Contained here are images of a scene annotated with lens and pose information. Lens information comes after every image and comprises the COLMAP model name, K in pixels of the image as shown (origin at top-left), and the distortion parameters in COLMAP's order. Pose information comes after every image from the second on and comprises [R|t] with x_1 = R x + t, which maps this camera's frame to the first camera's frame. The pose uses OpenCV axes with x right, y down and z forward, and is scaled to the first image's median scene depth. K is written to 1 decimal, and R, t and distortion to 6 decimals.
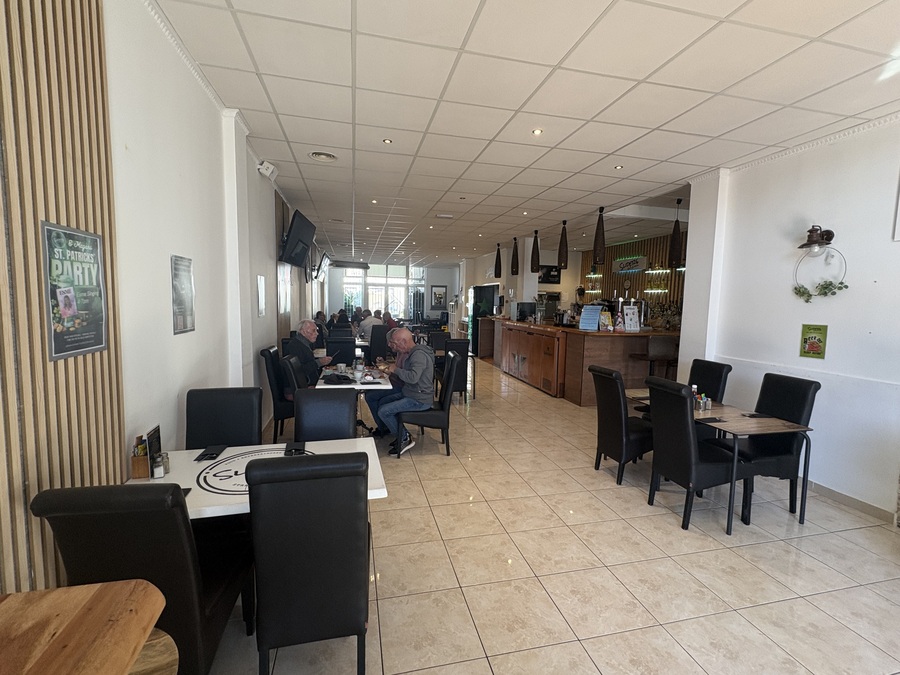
lens RADIAL K [[408.3, 0, 450.0], [0, 408.3, 337.5], [0, 0, 1]] dist [0.000596, 0.000221]
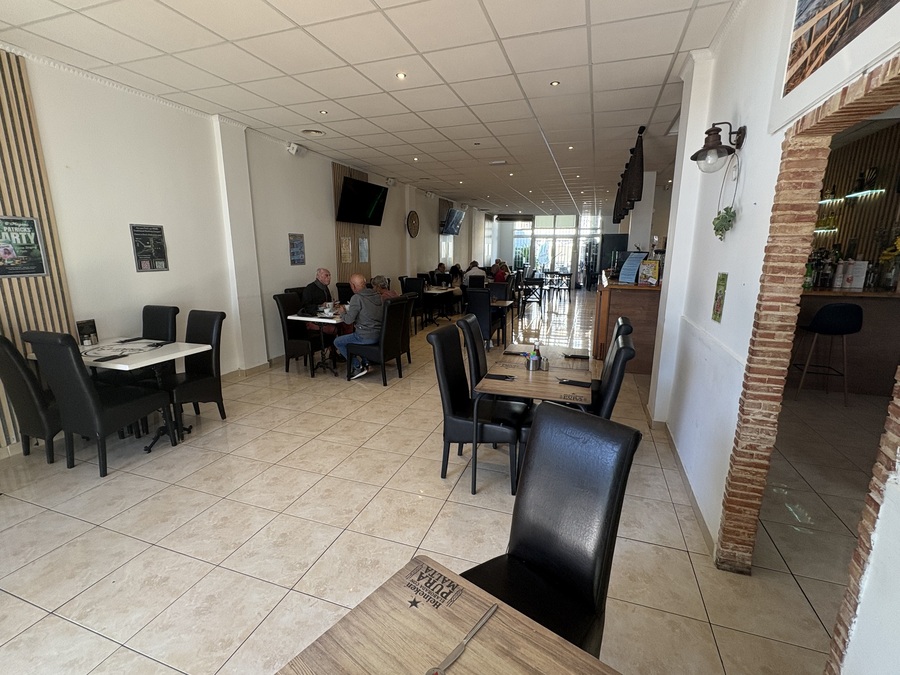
lens RADIAL K [[408.3, 0, 450.0], [0, 408.3, 337.5], [0, 0, 1]] dist [0.000596, 0.000221]
pose [[0.840479, 0.093558, -0.533706, 0.425262], [-0.034352, 0.992199, 0.119834, 0.004596], [0.540754, -0.082384, 0.837137, 0.080440]]
